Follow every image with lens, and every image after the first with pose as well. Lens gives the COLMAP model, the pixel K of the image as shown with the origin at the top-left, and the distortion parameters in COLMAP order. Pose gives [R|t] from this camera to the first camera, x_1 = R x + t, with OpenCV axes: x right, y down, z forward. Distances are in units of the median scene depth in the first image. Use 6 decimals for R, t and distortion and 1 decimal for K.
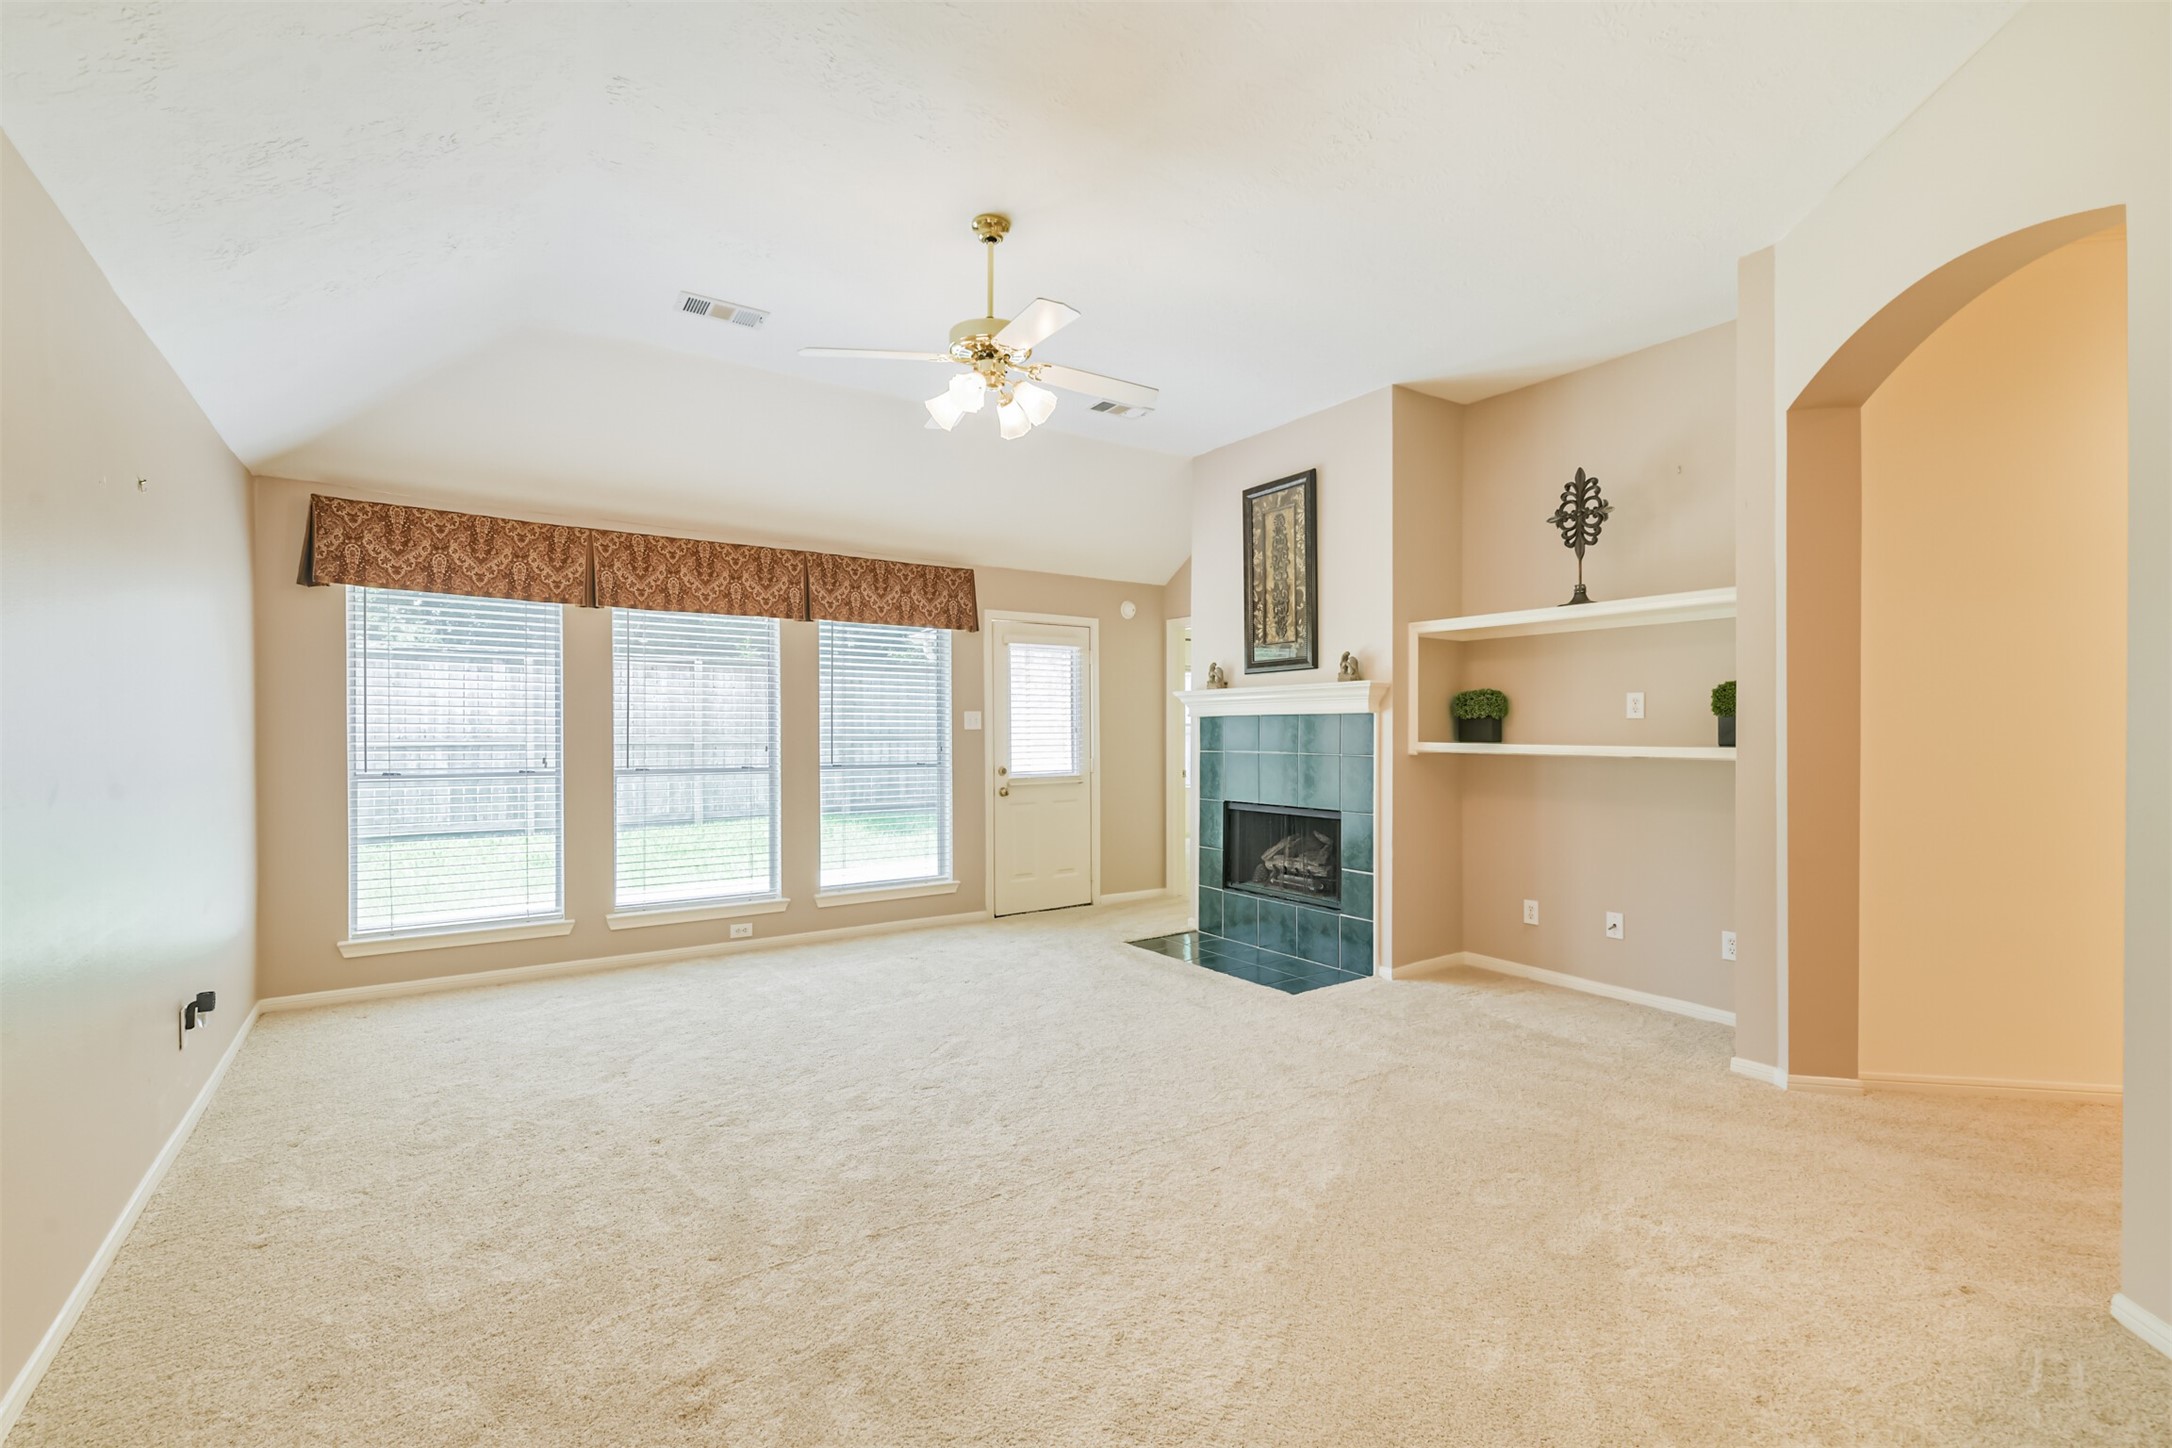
lens RADIAL K [[932.5, 0, 1084.1], [0, 932.5, 729.7], [0, 0, 1]] dist [0.013914, 0.000454]
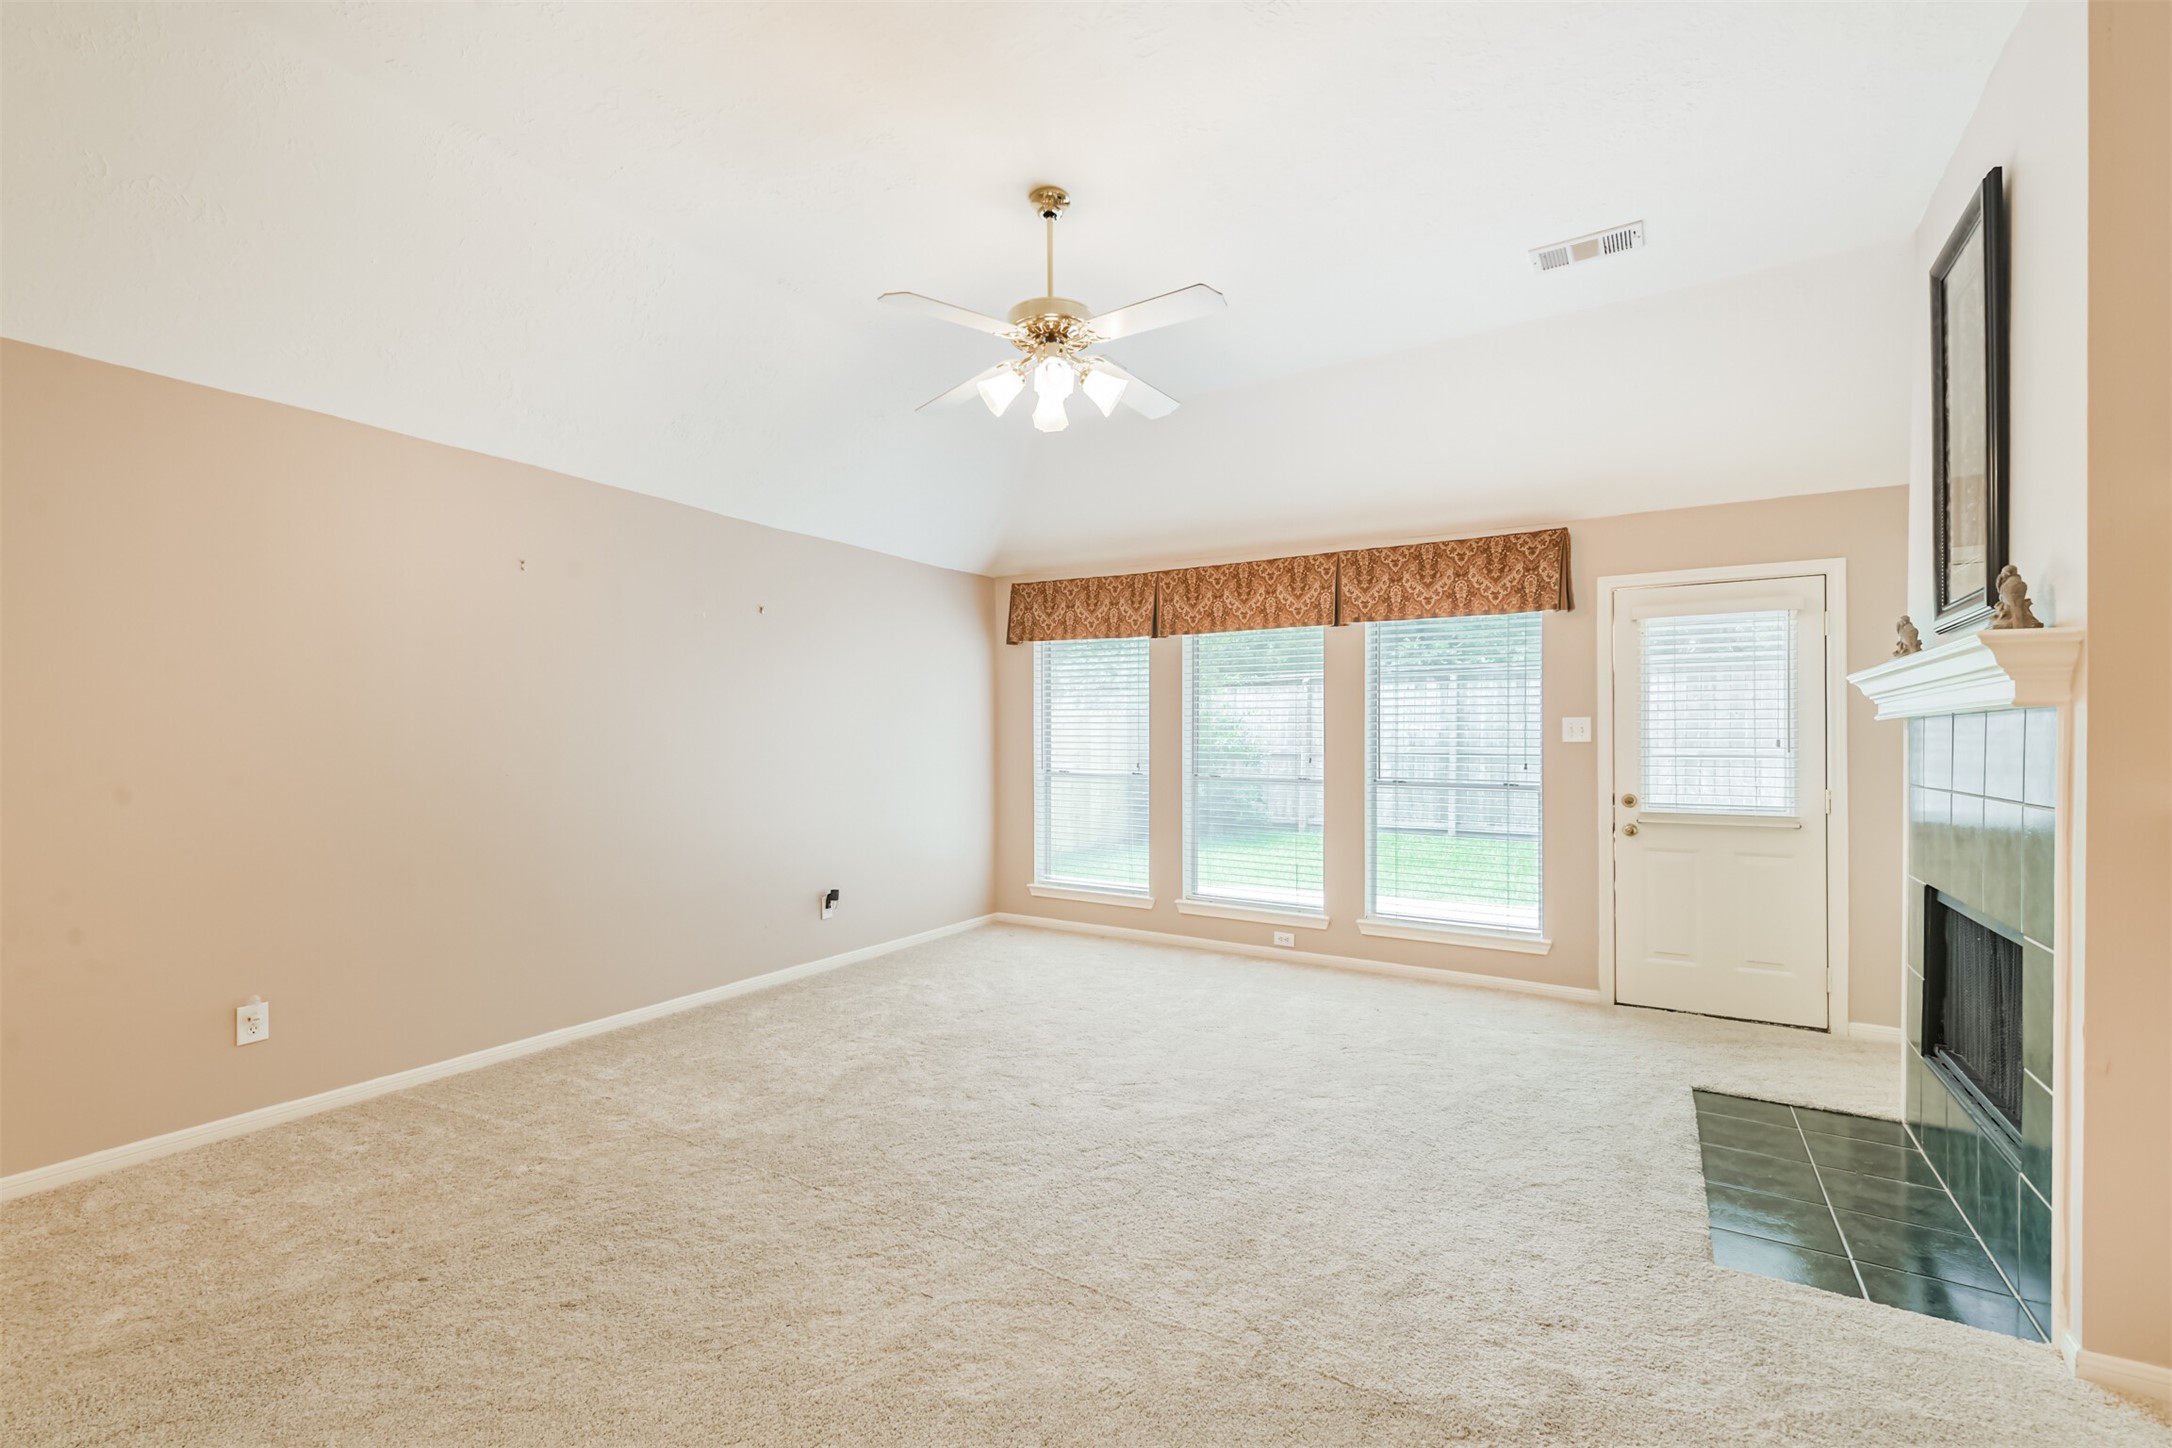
lens RADIAL K [[932.5, 0, 1085.6], [0, 932.5, 733.5], [0, 0, 1]] dist [0.013914, 0.000454]
pose [[0.405923, 0.001379, -0.913906, 0.465375], [0.000905, 0.999998, 0.001911, -0.009868], [0.913907, -0.001603, 0.405921, 0.389870]]
